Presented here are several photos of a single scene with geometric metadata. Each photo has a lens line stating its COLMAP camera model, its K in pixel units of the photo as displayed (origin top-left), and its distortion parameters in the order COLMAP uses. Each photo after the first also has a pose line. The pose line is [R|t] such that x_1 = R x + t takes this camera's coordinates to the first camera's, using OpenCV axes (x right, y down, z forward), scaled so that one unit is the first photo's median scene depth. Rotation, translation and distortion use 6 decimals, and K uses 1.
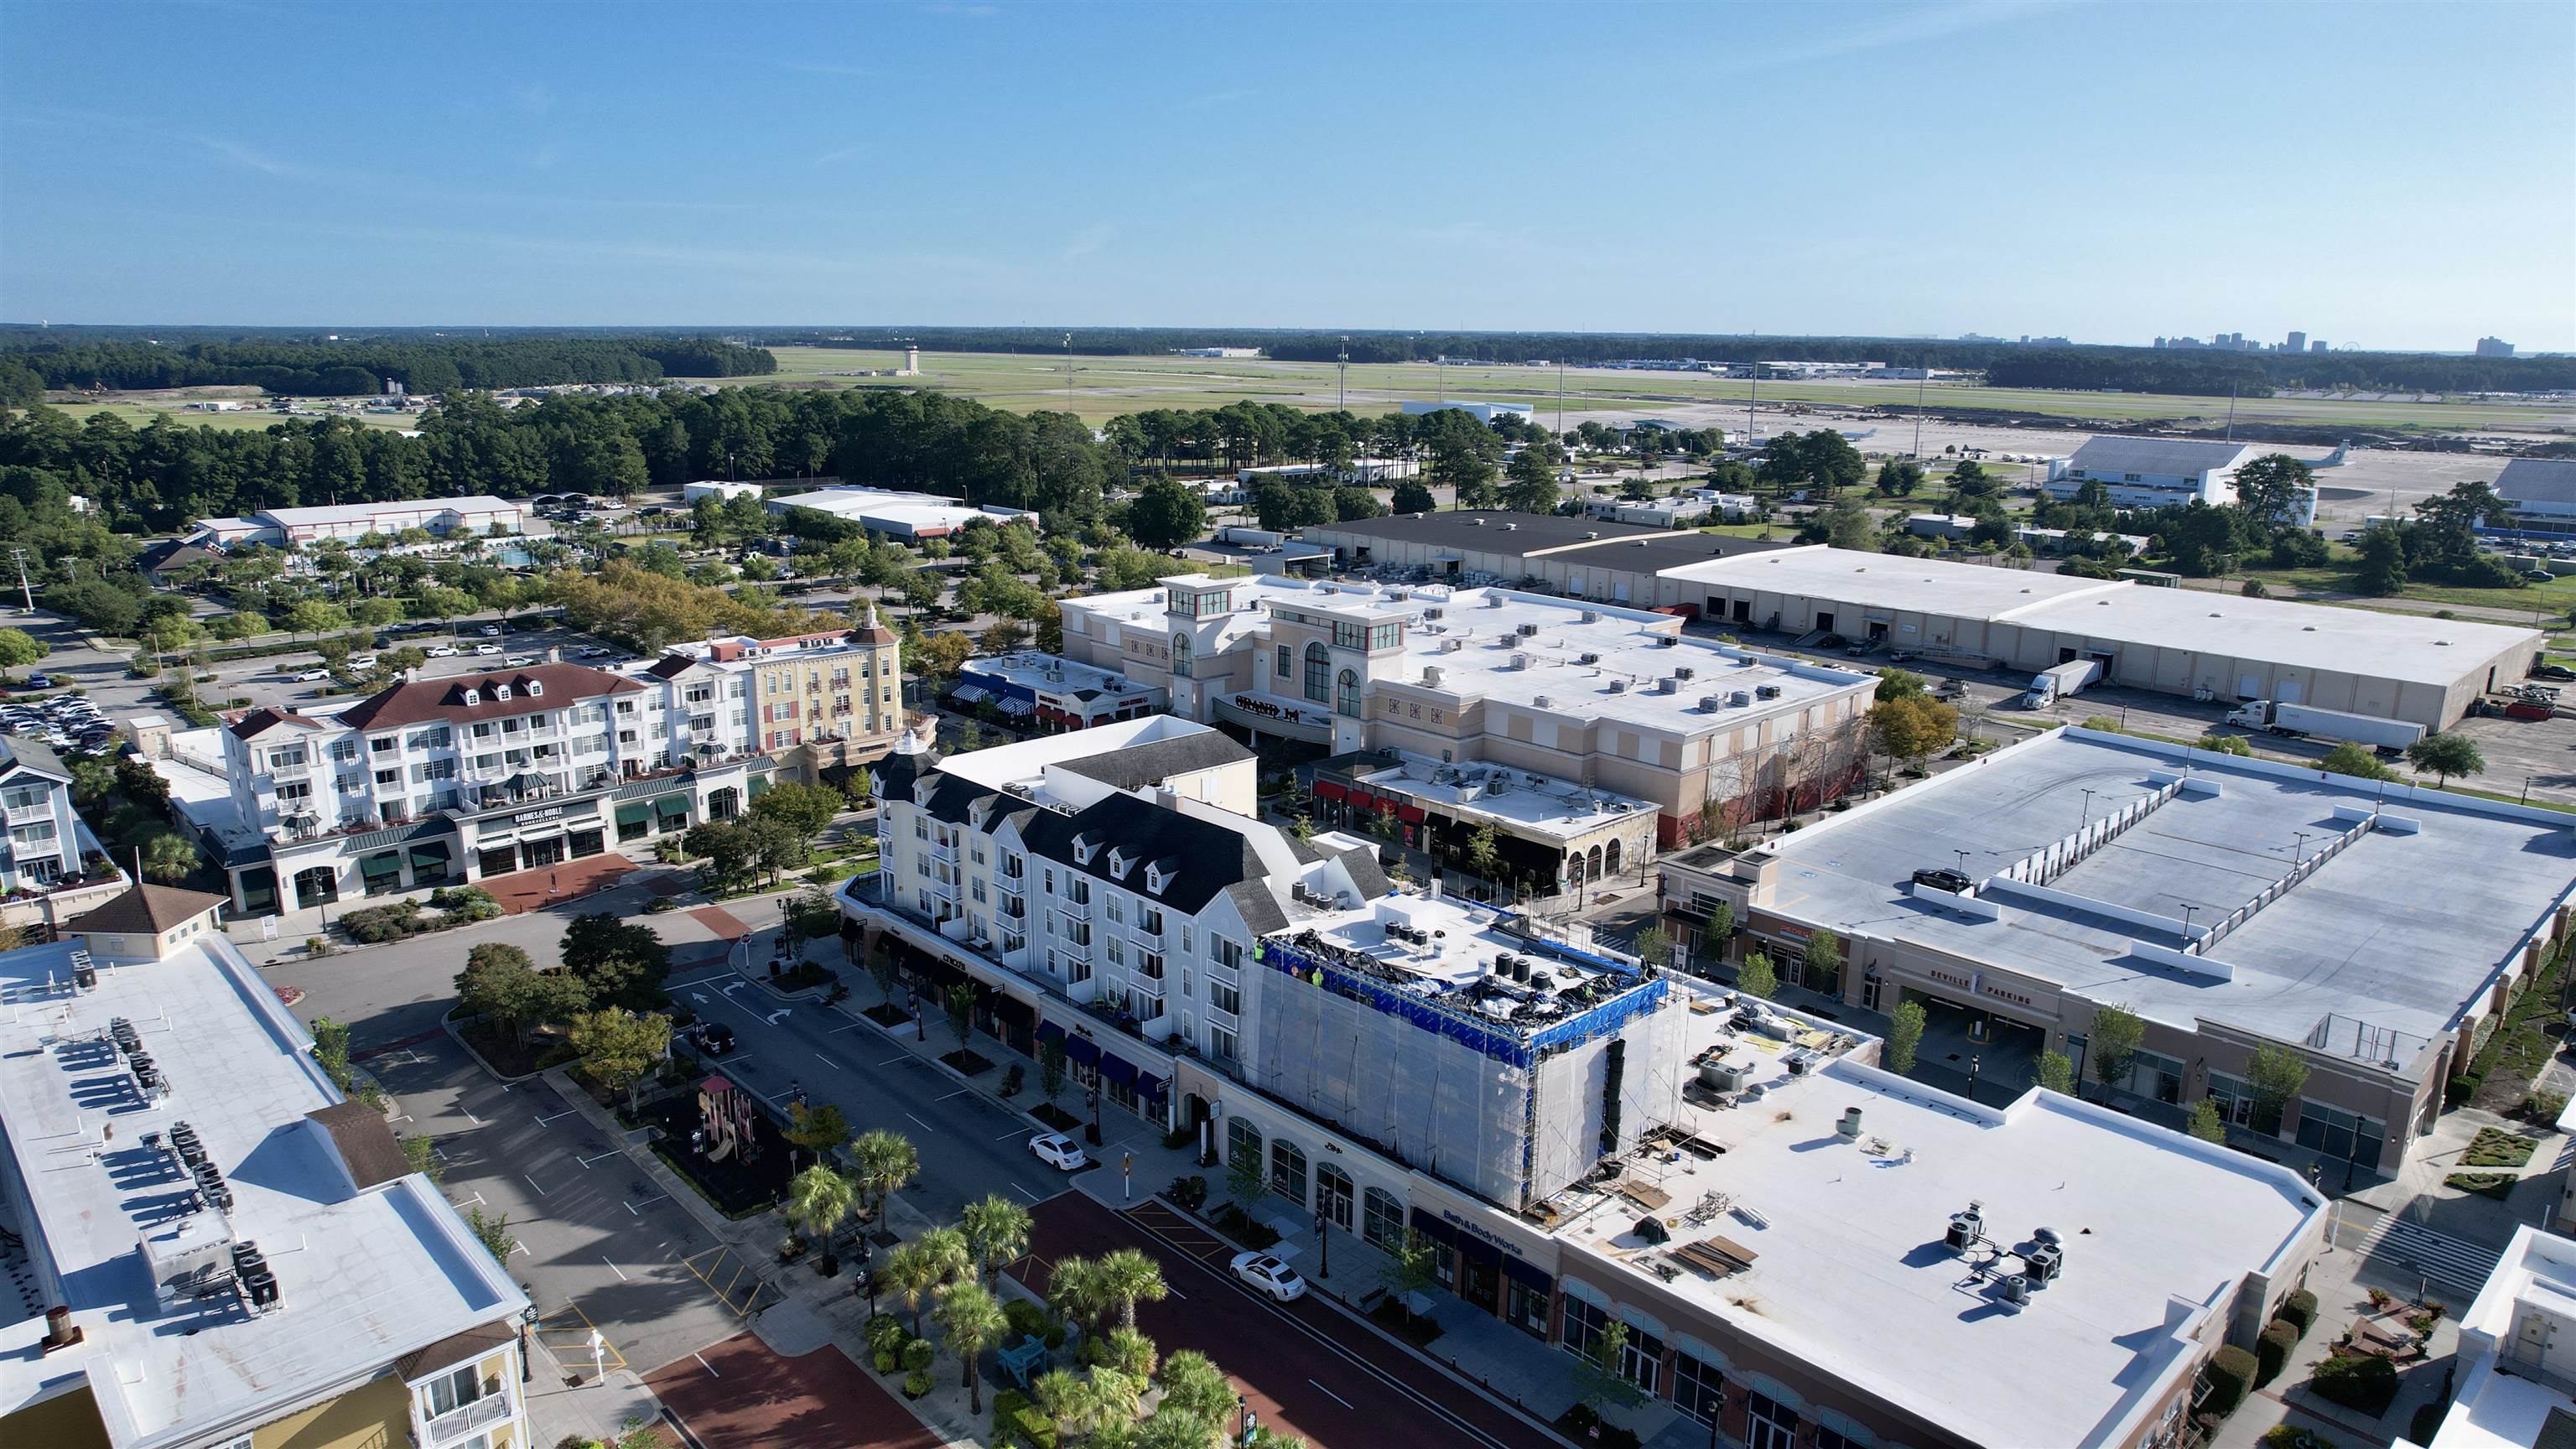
lens RADIAL K [[1645.2, 0, 1288.7], [0, 1645.2, 735.4], [0, 0, 1]] dist [-0.069873, 0.059542]
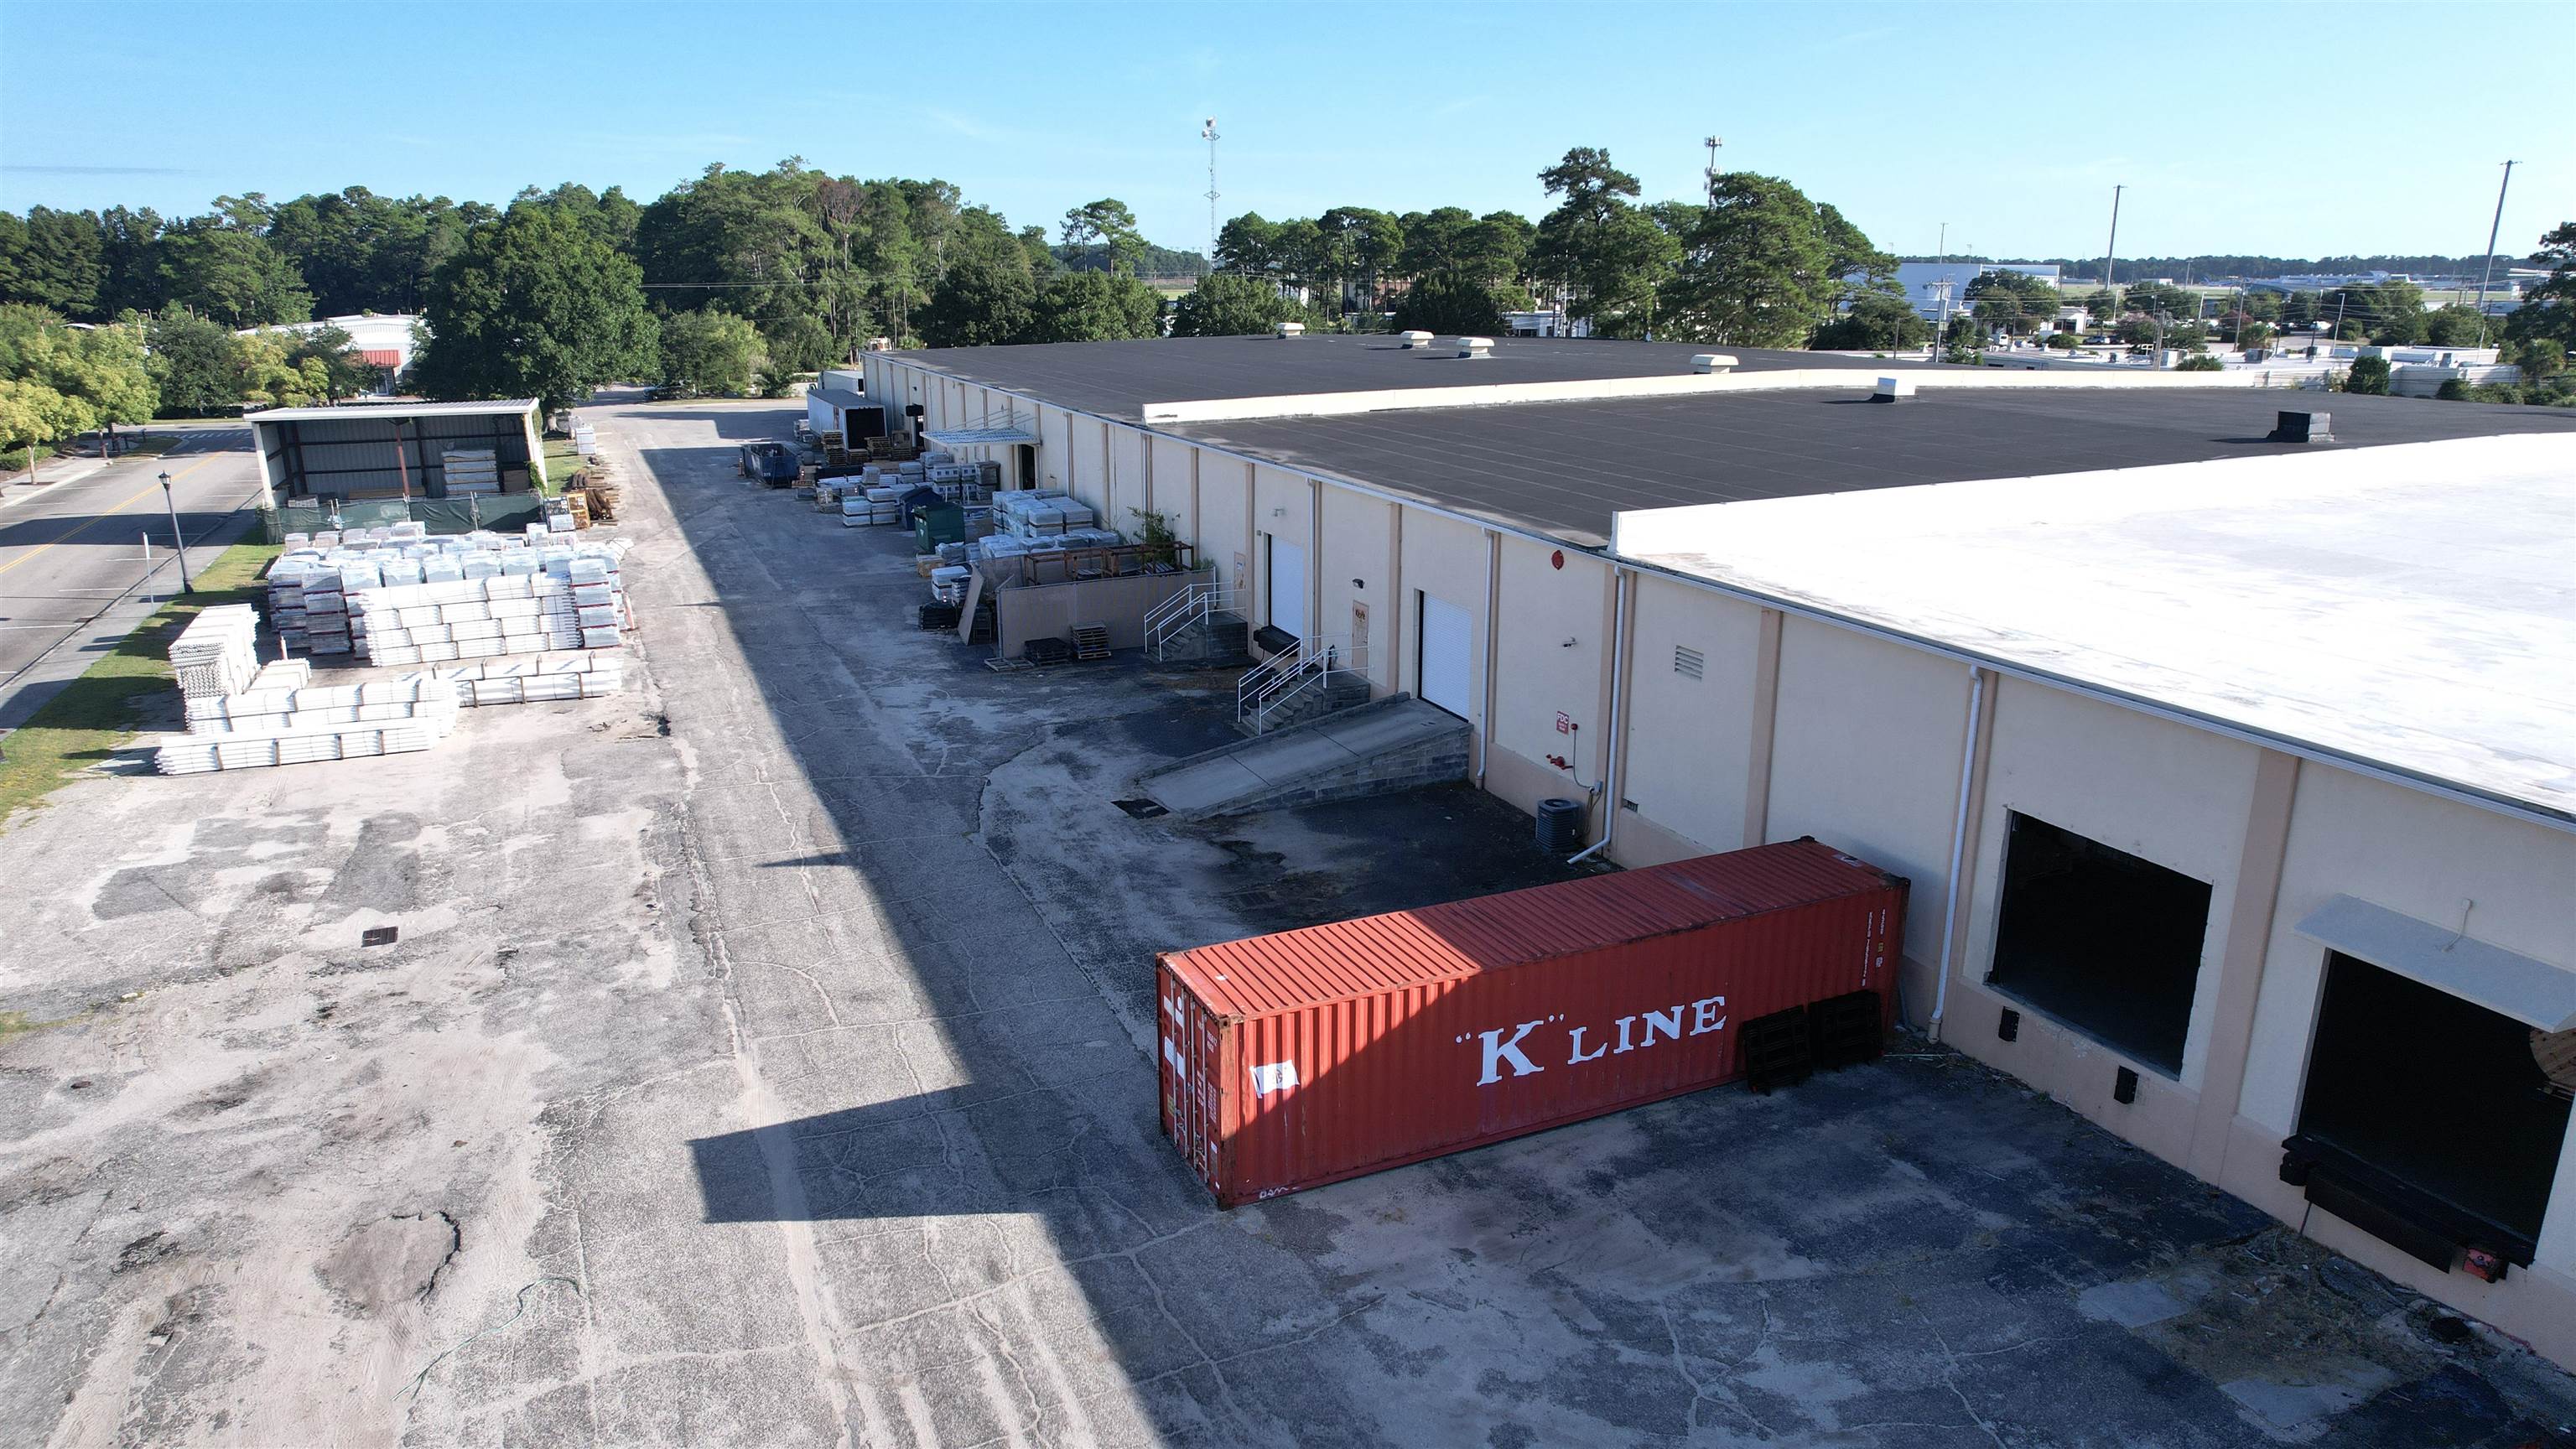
lens RADIAL K [[1645.2, 0, 1289.6], [0, 1645.2, 740.5], [0, 0, 1]] dist [-0.069873, 0.059542]
pose [[0.940919, 0.086223, -0.327469, 0.199895], [-0.074647, 0.996065, 0.047782, -0.072785], [0.330301, -0.020515, 0.943653, 0.728612]]
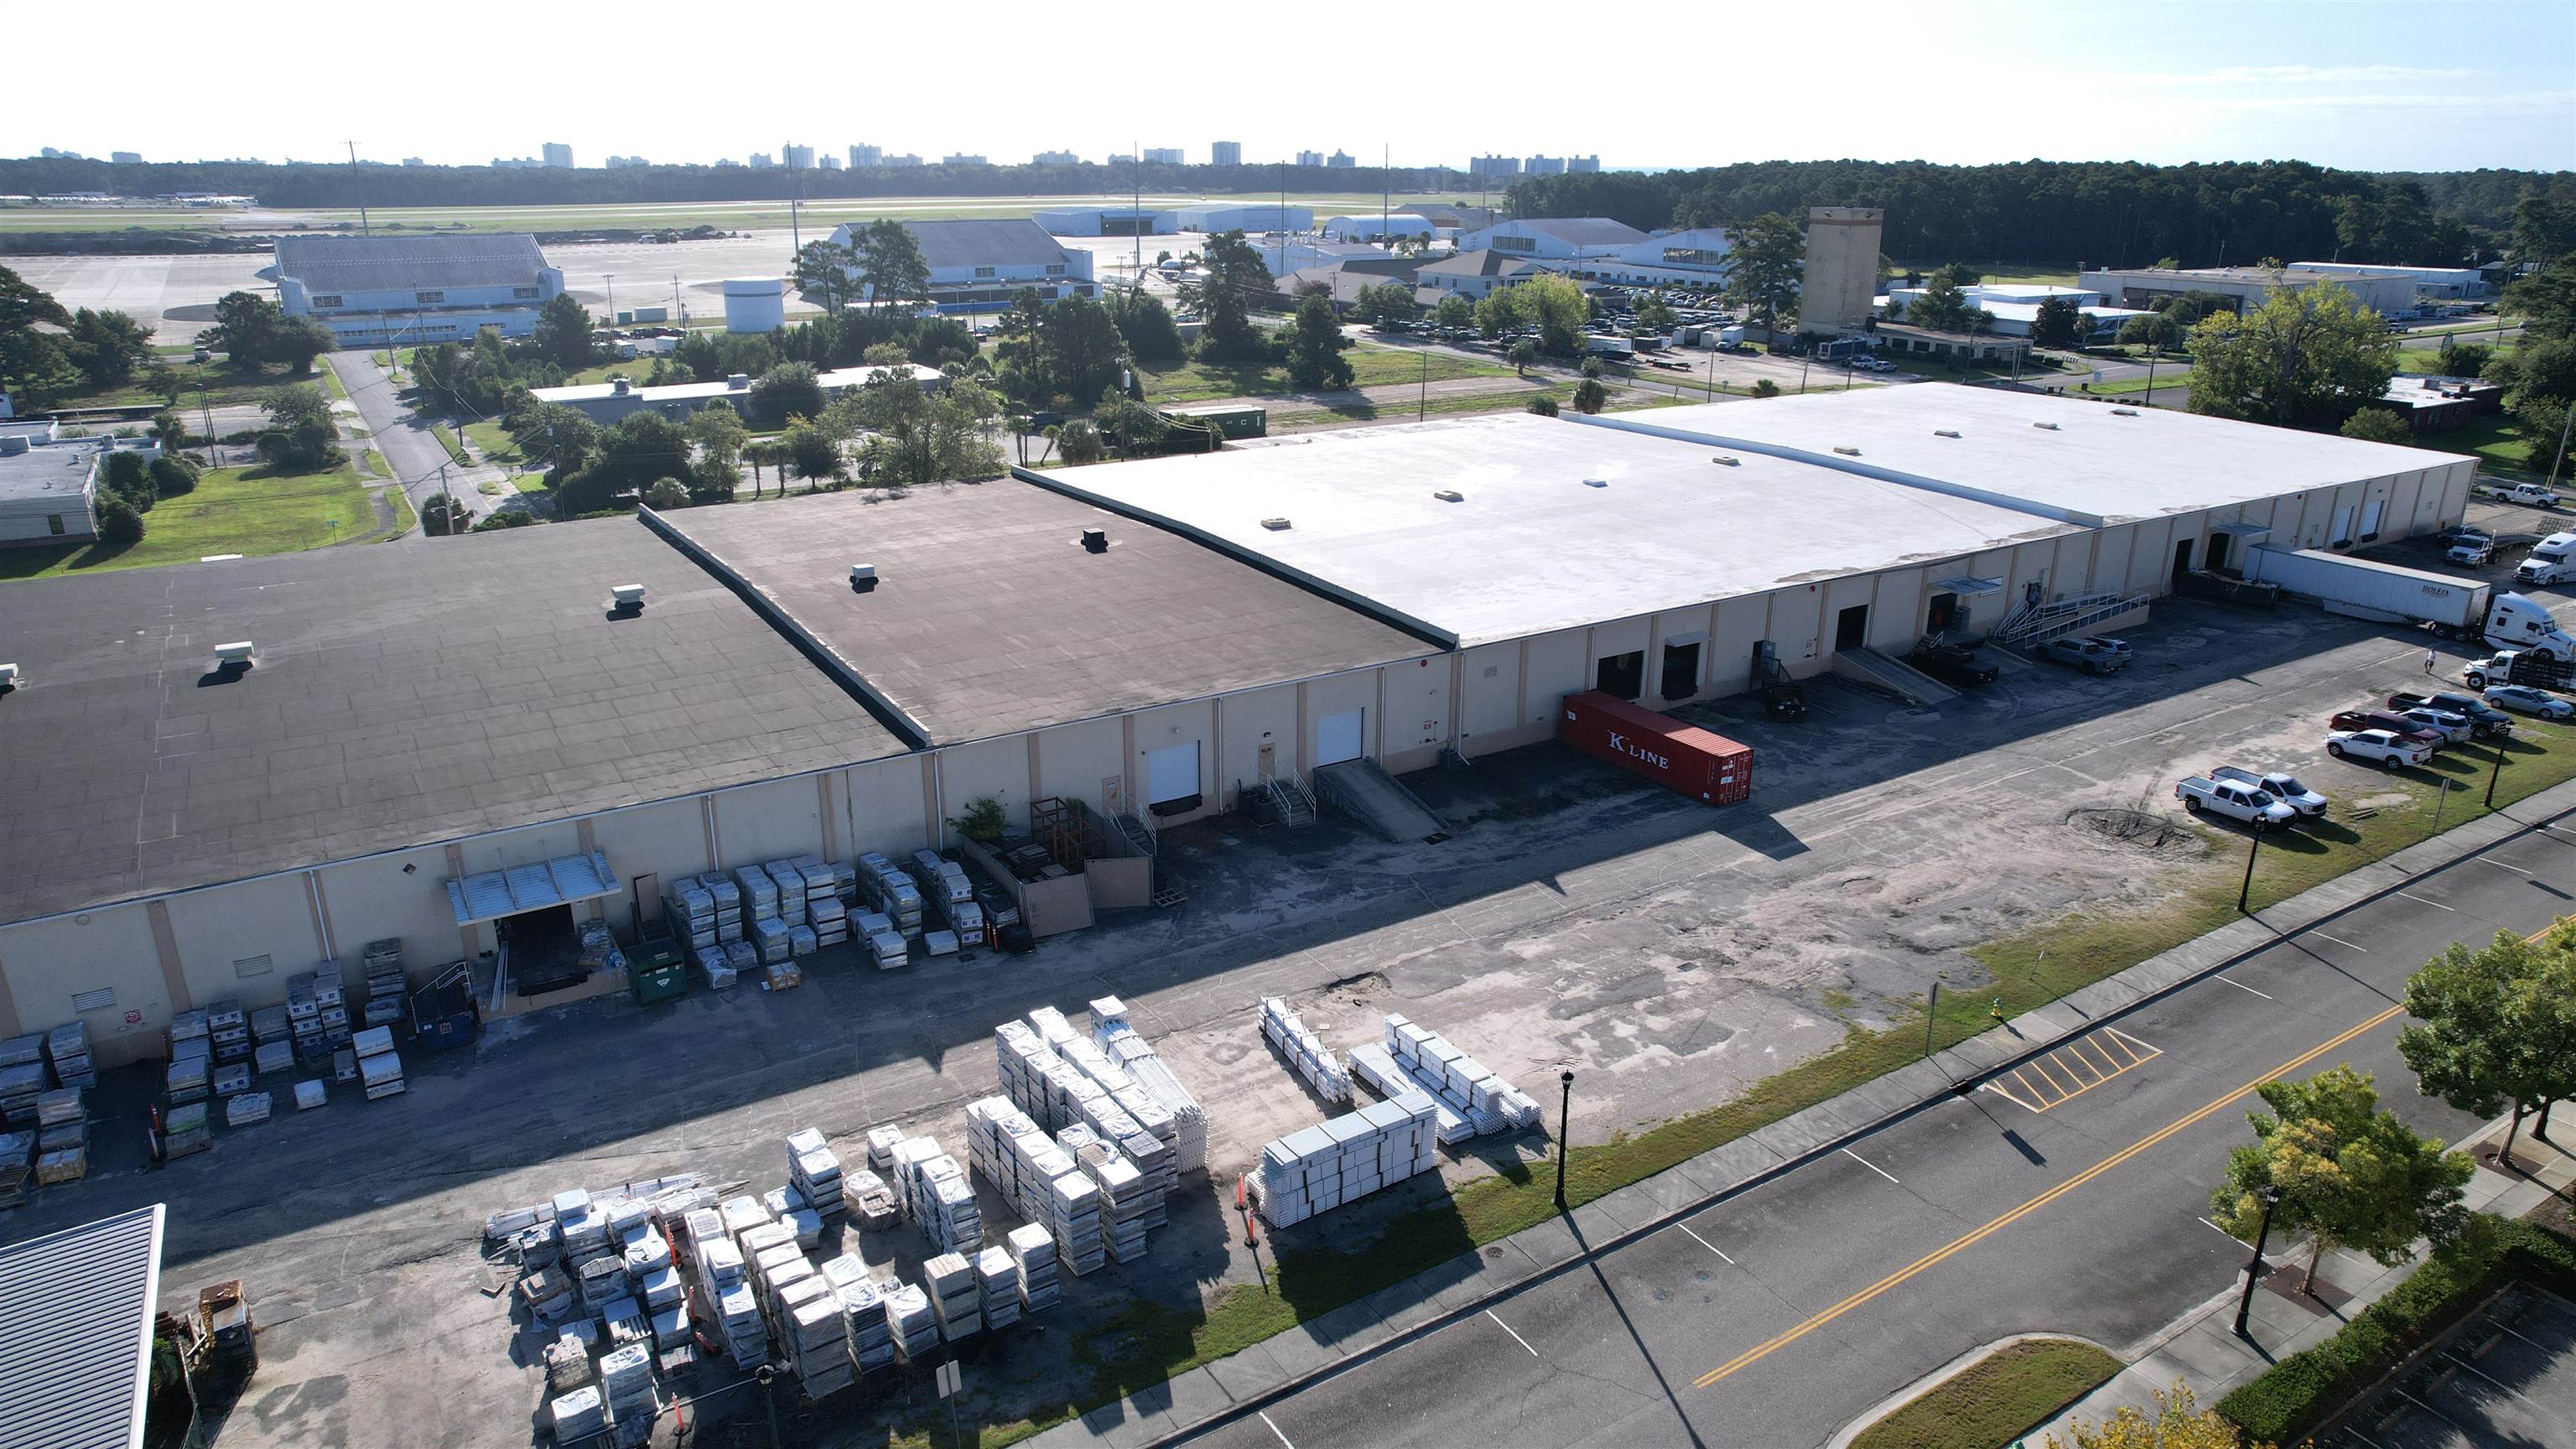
lens RADIAL K [[1645.2, 0, 1285.0], [0, 1645.2, 731.5], [0, 0, 1]] dist [-0.069873, 0.059542]
pose [[0.196819, -0.333473, 0.921986, -0.058708], [0.237465, 0.928595, 0.285170, -0.147547], [-0.951248, 0.162813, 0.261954, 0.787042]]
